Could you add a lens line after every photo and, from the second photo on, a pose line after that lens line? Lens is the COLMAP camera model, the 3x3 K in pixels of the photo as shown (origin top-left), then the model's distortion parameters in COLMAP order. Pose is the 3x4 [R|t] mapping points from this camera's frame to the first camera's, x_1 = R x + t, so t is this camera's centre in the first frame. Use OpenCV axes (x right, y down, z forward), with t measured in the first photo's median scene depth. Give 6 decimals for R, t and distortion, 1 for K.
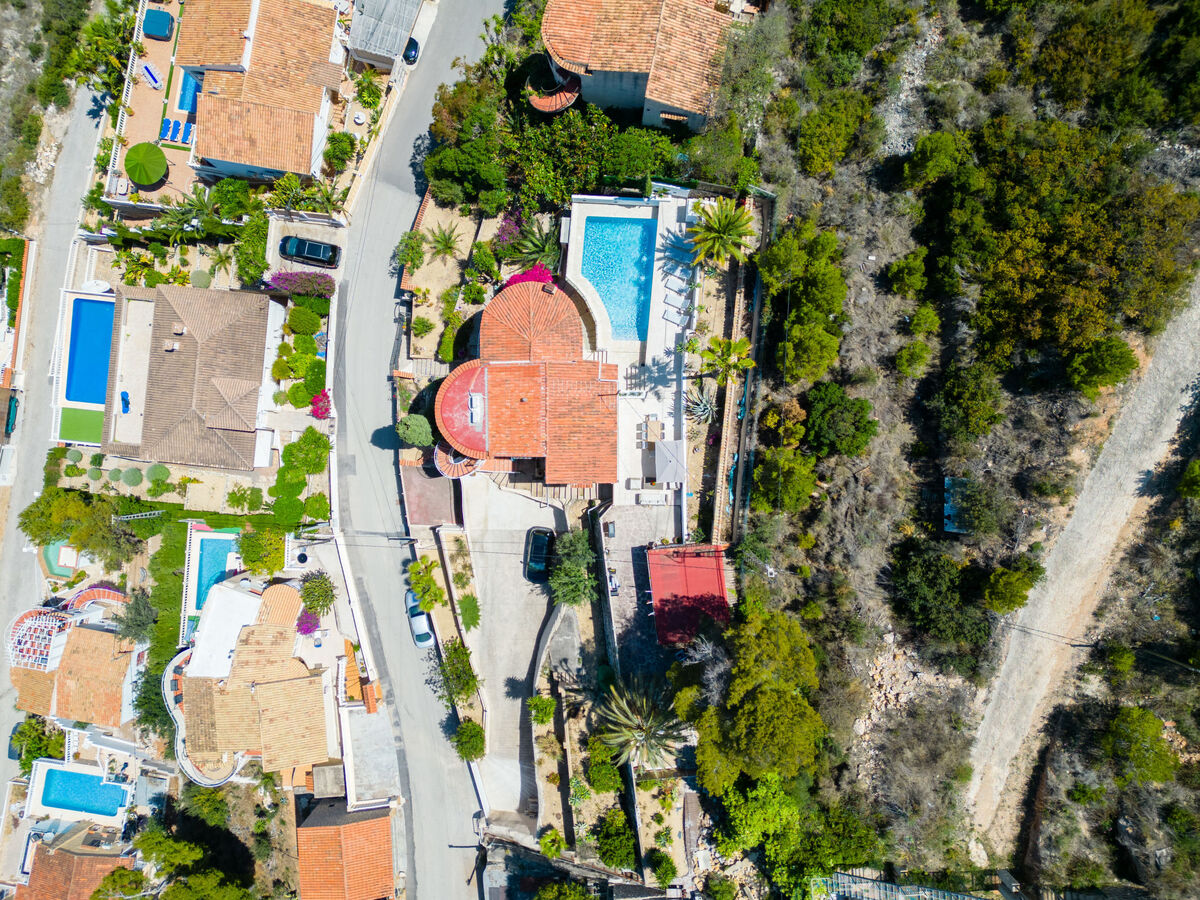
lens RADIAL K [[591.0, 0, 591.6], [0, 591.0, 452.7], [0, 0, 1]] dist [-0.003560, 0.000032]
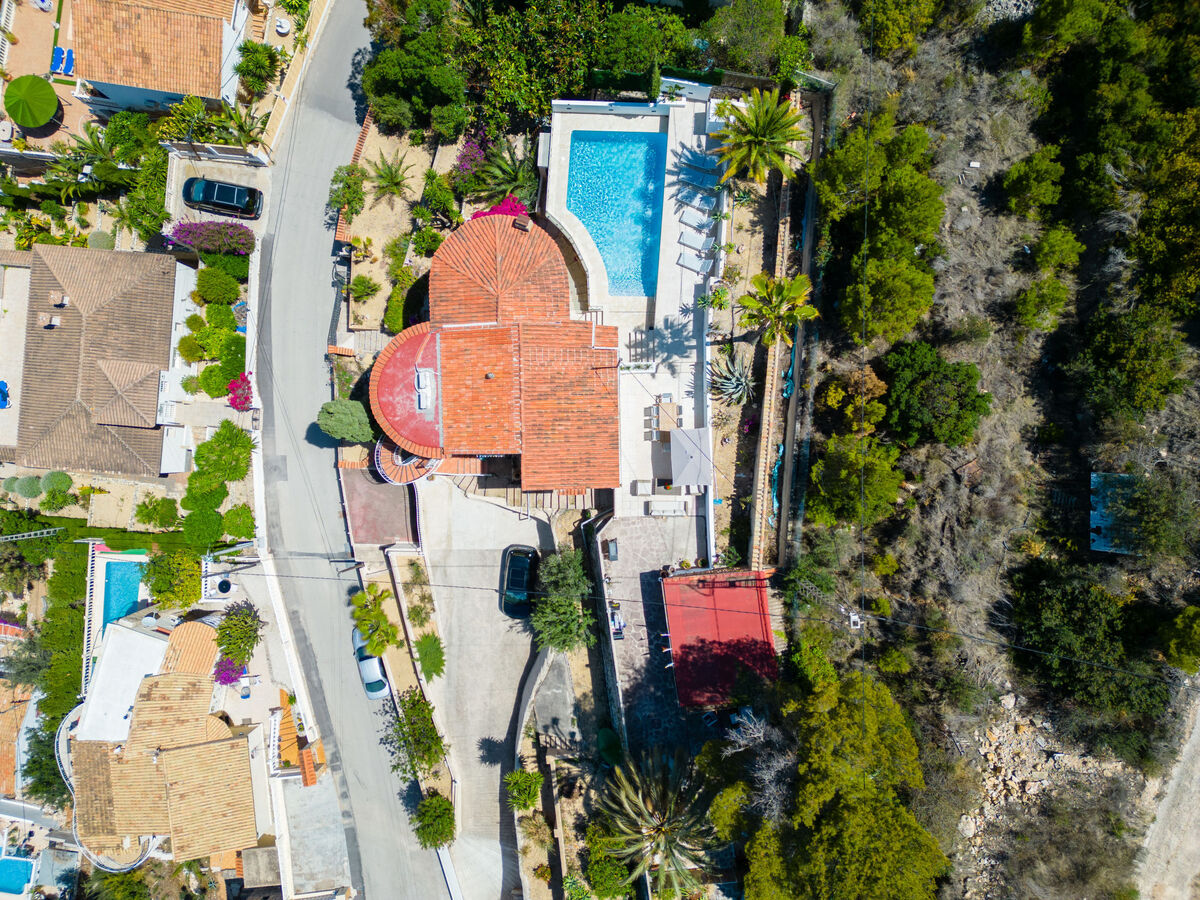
lens RADIAL K [[591.0, 0, 591.6], [0, 591.0, 452.7], [0, 0, 1]] dist [-0.003560, 0.000032]
pose [[0.999847, -0.017130, 0.003660, 0.006045], [0.017109, 0.999836, 0.005895, 0.002782], [-0.003760, -0.005832, 0.999976, 0.247552]]
